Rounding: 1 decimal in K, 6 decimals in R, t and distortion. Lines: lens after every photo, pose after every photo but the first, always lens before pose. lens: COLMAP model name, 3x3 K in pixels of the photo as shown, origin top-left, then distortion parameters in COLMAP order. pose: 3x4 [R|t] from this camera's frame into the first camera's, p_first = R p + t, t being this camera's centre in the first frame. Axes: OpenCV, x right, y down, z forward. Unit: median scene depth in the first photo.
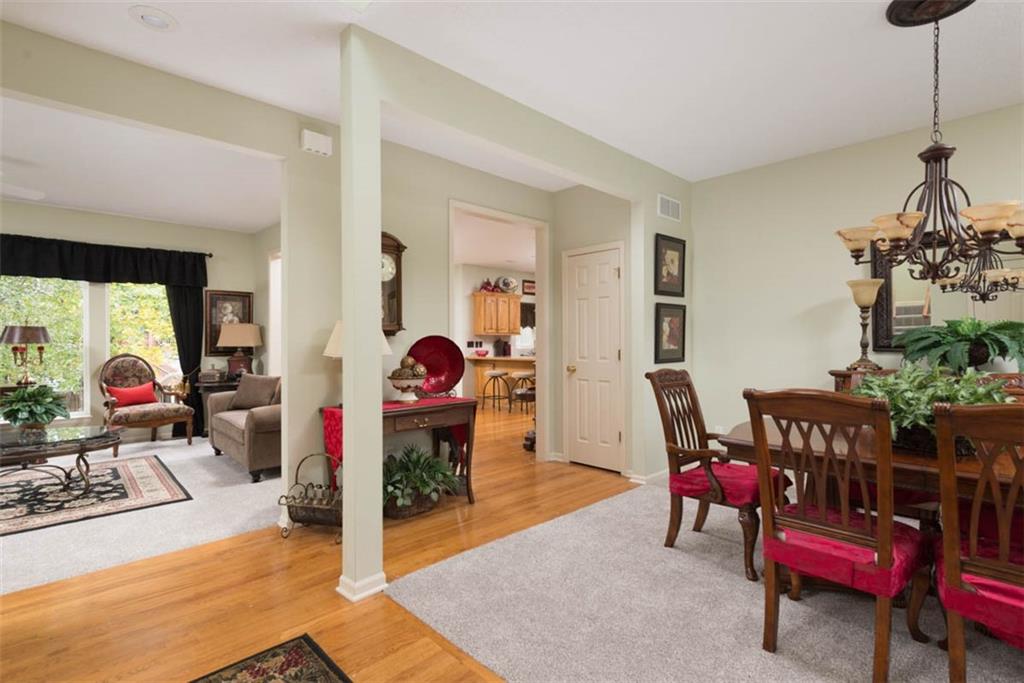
lens RADIAL K [[487.6, 0, 512.0], [0, 487.6, 341.5], [0, 0, 1]] dist [0.001873, -0.000342]
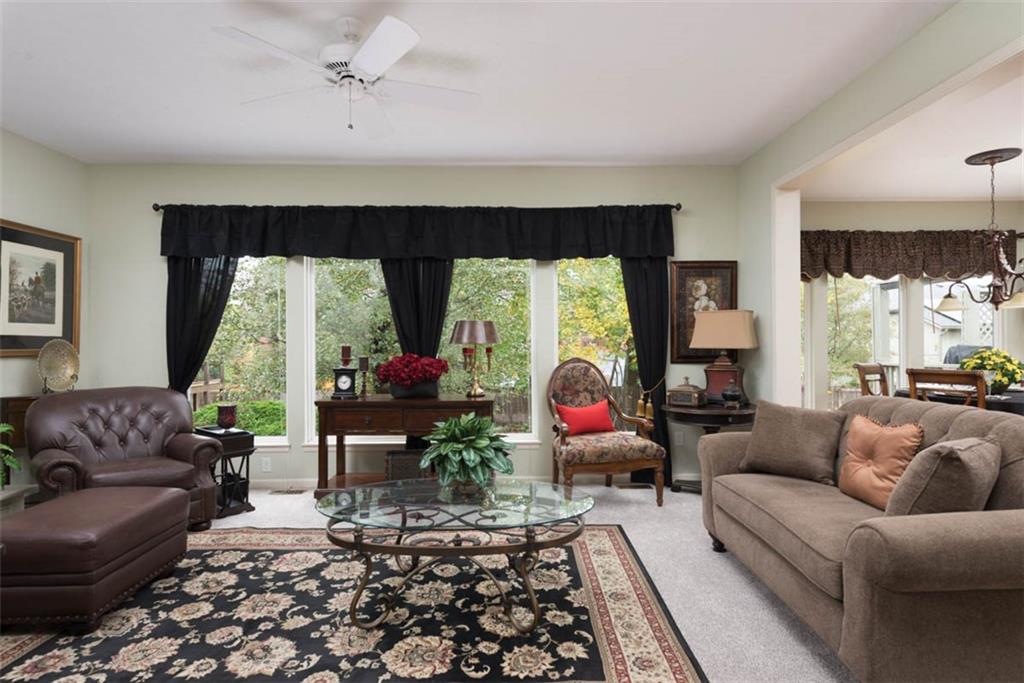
lens RADIAL K [[549.4, 0, 512.0], [0, 549.4, 341.5], [0, 0, 1]] dist [0.018791, -0.001234]
pose [[0.727127, -0.003705, -0.686493, -0.307167], [0.003406, 0.999993, -0.001790, 0.002144], [0.686494, -0.001036, 0.727134, 0.351631]]
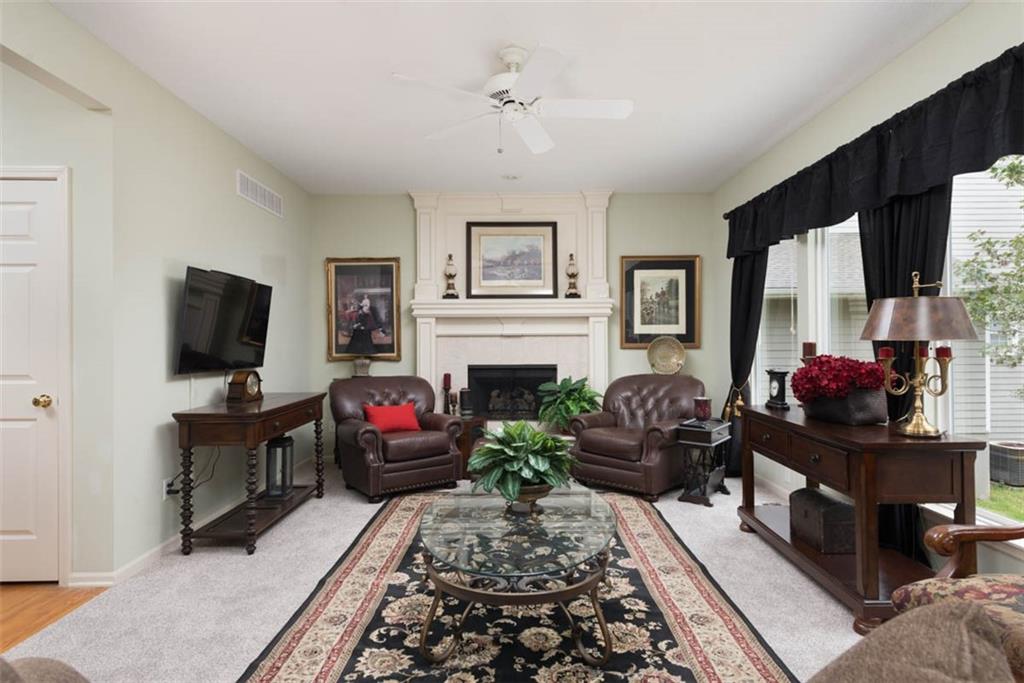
lens RADIAL K [[552.0, 0, 512.0], [0, 552.0, 341.5], [0, 0, 1]] dist [0.001328, -0.000312]
pose [[-0.701671, 0.008591, -0.712449, -0.352097], [0.010621, 0.999942, 0.001597, 0.001215], [0.712422, -0.006446, -0.701722, 0.929290]]
